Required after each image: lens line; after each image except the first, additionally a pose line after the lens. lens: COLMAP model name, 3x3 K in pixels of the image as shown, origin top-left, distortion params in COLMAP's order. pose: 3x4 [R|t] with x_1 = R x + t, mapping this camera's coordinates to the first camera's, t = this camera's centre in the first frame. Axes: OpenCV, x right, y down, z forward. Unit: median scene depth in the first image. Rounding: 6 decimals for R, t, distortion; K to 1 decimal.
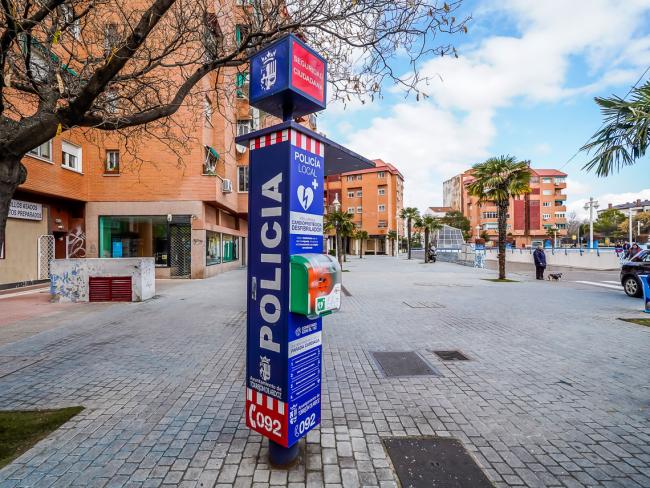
lens RADIAL K [[323.5, 0, 299.5], [0, 323.5, 245.5], [0, 0, 1]] dist [0.002546, 0.000166]
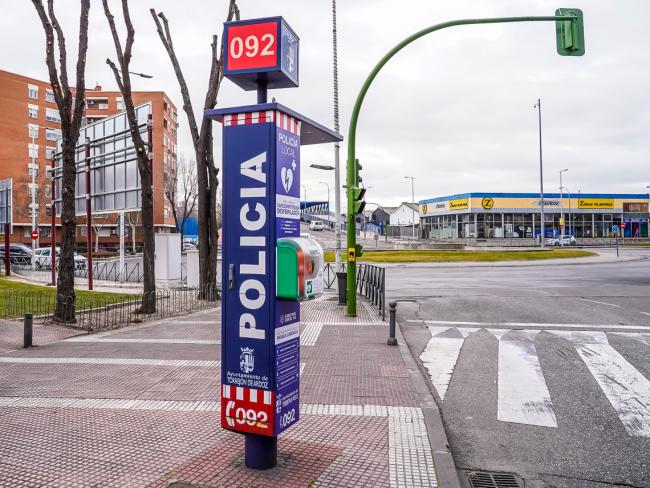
lens RADIAL K [[559.1, 0, 261.2], [0, 559.1, 242.5], [0, 0, 1]] dist [0.018945, 0.005177]
pose [[0.979721, -0.002183, 0.200355, -0.388616], [0.004908, 0.999902, -0.013104, 0.060029], [-0.200307, 0.013821, 0.979636, -0.604735]]
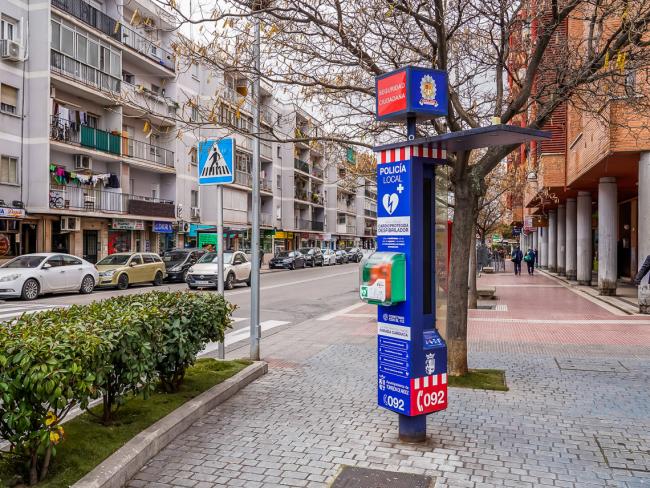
lens RADIAL K [[559.1, 0, 261.2], [0, 559.1, 242.5], [0, 0, 1]] dist [0.018945, 0.005177]
pose [[-0.367875, -0.002358, -0.929872, 2.047636], [0.002442, 0.999991, -0.003501, -0.002545], [0.929872, -0.003558, -0.367866, 1.307293]]
